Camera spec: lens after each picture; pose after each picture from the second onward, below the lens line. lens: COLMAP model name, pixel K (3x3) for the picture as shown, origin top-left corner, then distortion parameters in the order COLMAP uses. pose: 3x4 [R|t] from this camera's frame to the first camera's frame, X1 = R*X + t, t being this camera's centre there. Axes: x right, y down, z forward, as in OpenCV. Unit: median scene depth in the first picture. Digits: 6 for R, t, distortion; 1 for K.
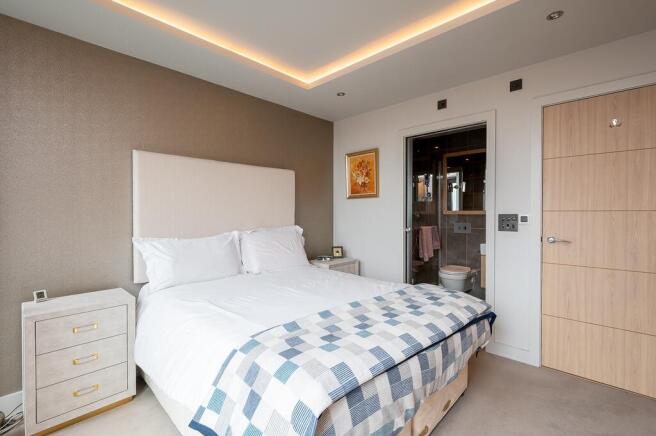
lens RADIAL K [[298.7, 0, 333.3], [0, 298.7, 218.3], [0, 0, 1]] dist [-0.001971, 0.000199]
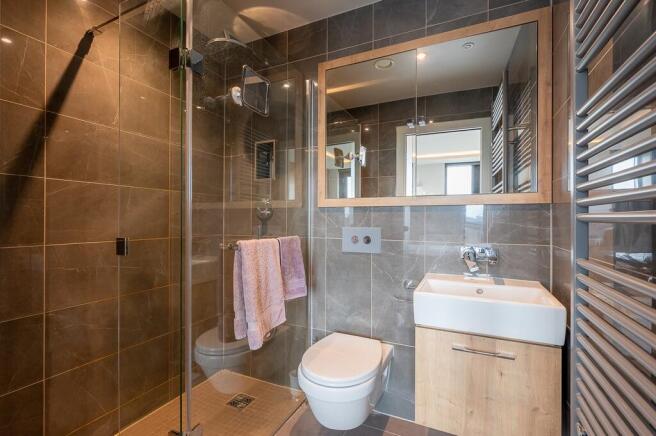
lens RADIAL K [[298.7, 0, 325.6], [0, 298.7, 219.0], [0, 0, 1]] dist [-0.001971, 0.000199]
pose [[0.956746, 0.005468, 0.290874, 0.265411], [-0.000303, 0.999842, -0.017800, 0.011634], [-0.290925, 0.016942, 0.956596, 0.619790]]
